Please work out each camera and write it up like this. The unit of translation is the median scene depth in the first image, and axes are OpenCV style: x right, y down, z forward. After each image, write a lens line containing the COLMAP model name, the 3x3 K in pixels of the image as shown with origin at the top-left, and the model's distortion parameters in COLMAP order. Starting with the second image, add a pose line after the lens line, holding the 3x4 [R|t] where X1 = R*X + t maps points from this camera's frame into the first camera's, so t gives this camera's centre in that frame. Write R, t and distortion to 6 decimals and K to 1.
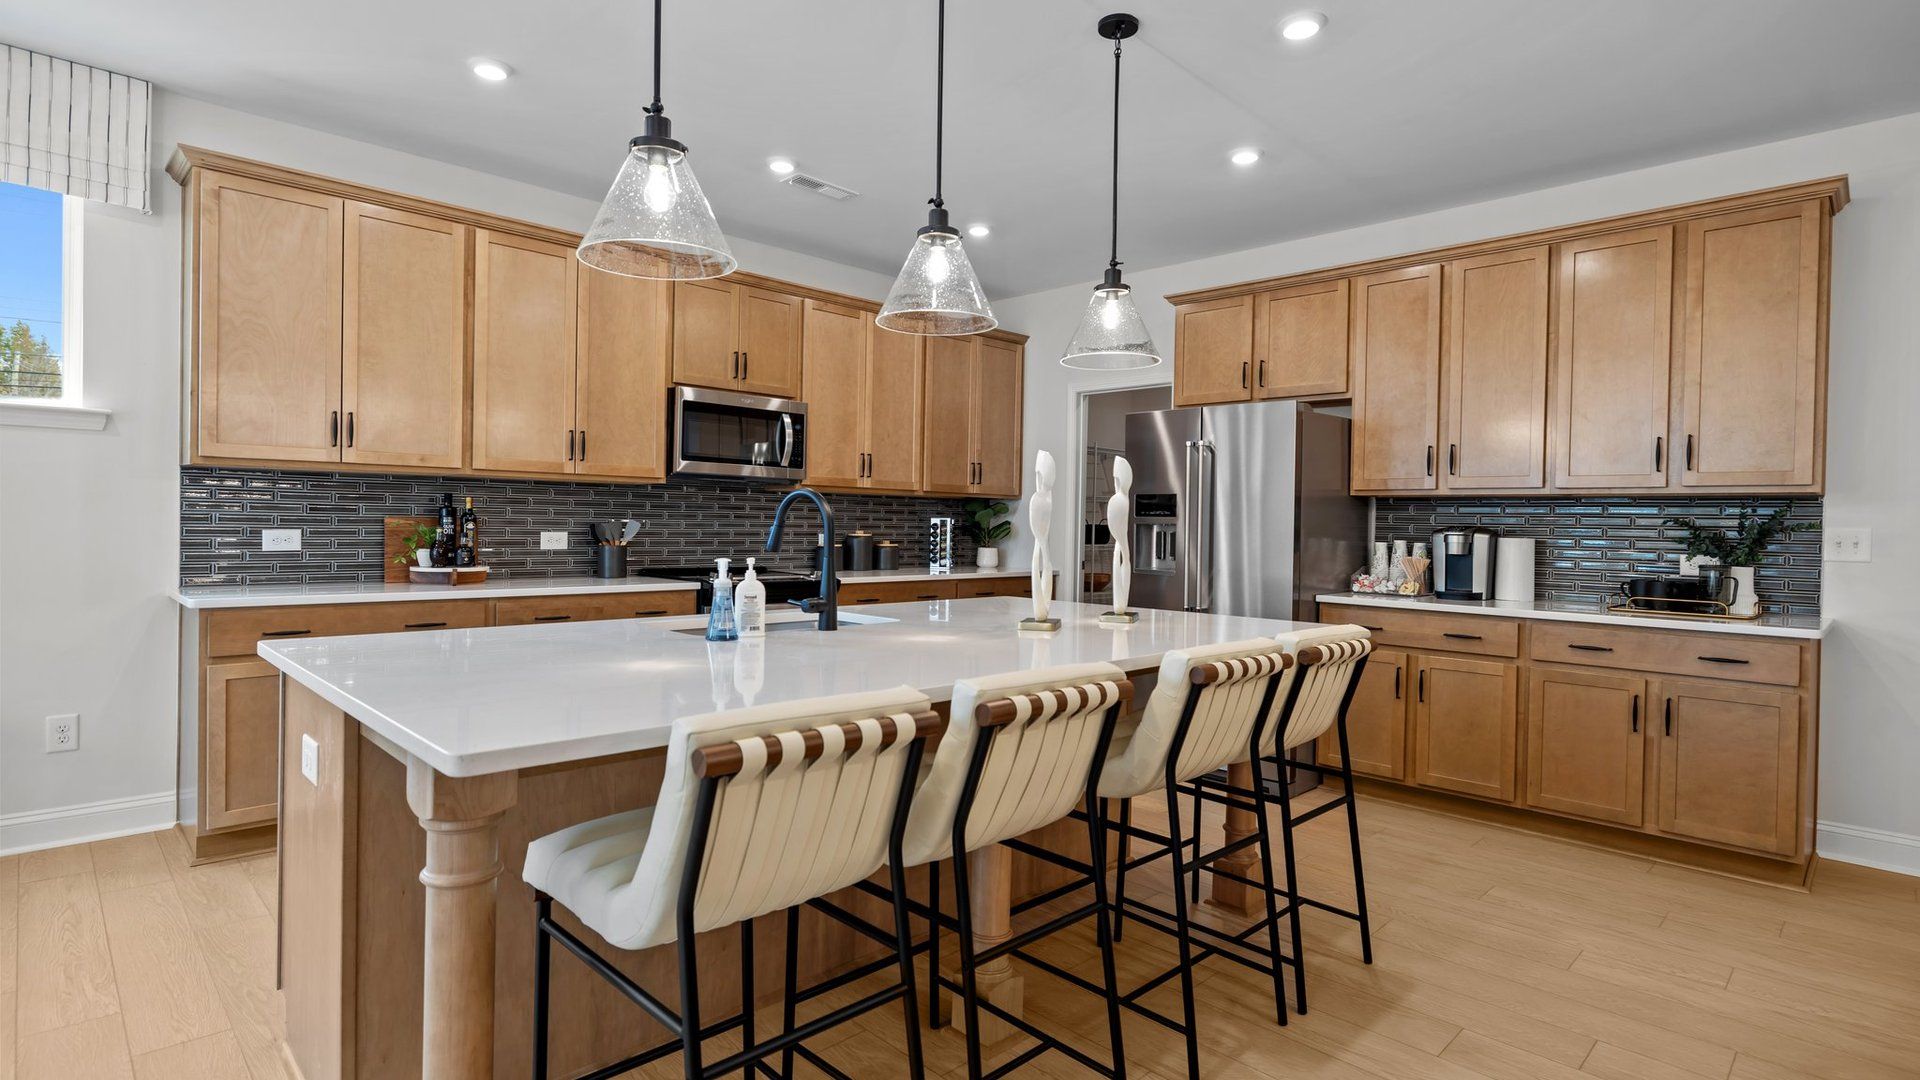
lens RADIAL K [[943.9, 0, 951.5], [0, 943.9, 534.7], [0, 0, 1]] dist [-0.006611, -0.001355]
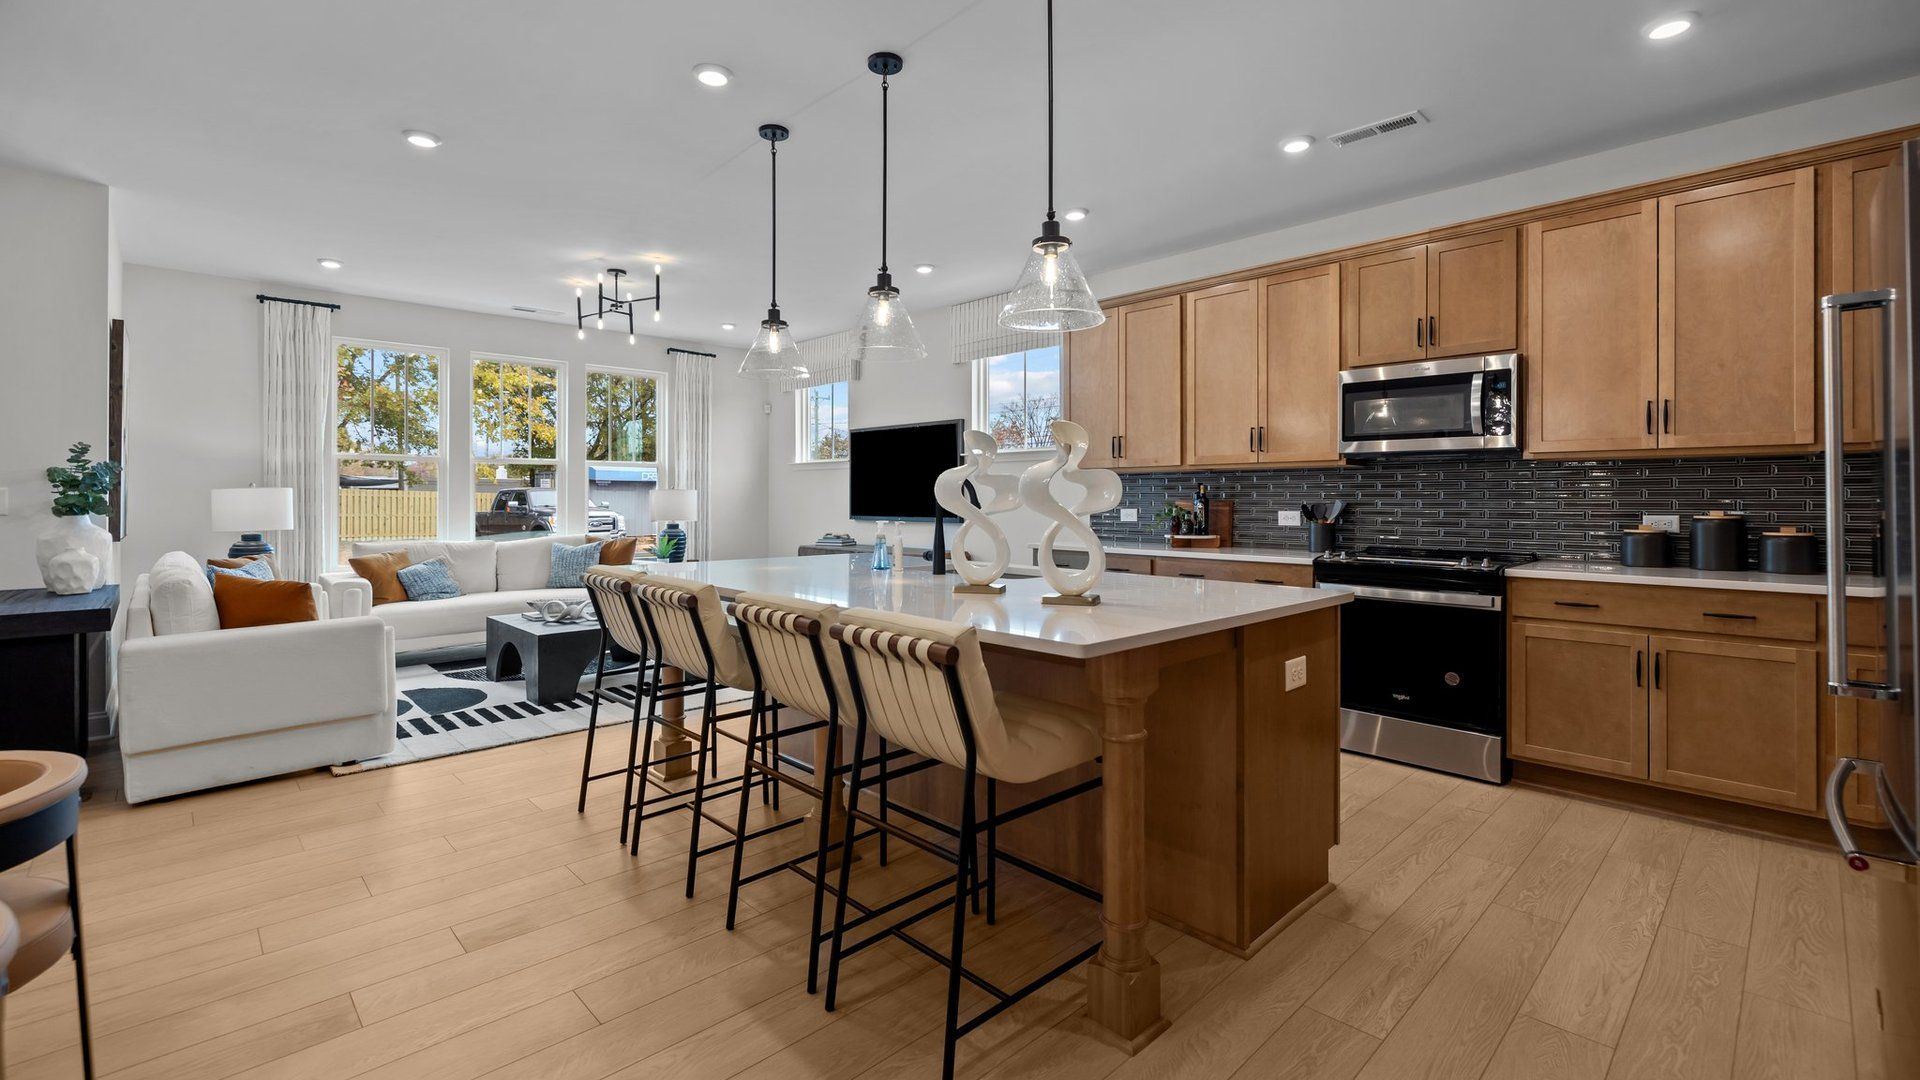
lens RADIAL K [[814.8, 0, 948.5], [0, 814.8, 498.3], [0, 0, 1]] dist [-0.000513, -0.000049]
pose [[-0.015170, -0.019080, -0.999703, 0.757429], [-0.012521, 0.999743, -0.018891, 0.007200], [0.999807, 0.012231, -0.015405, 0.711728]]
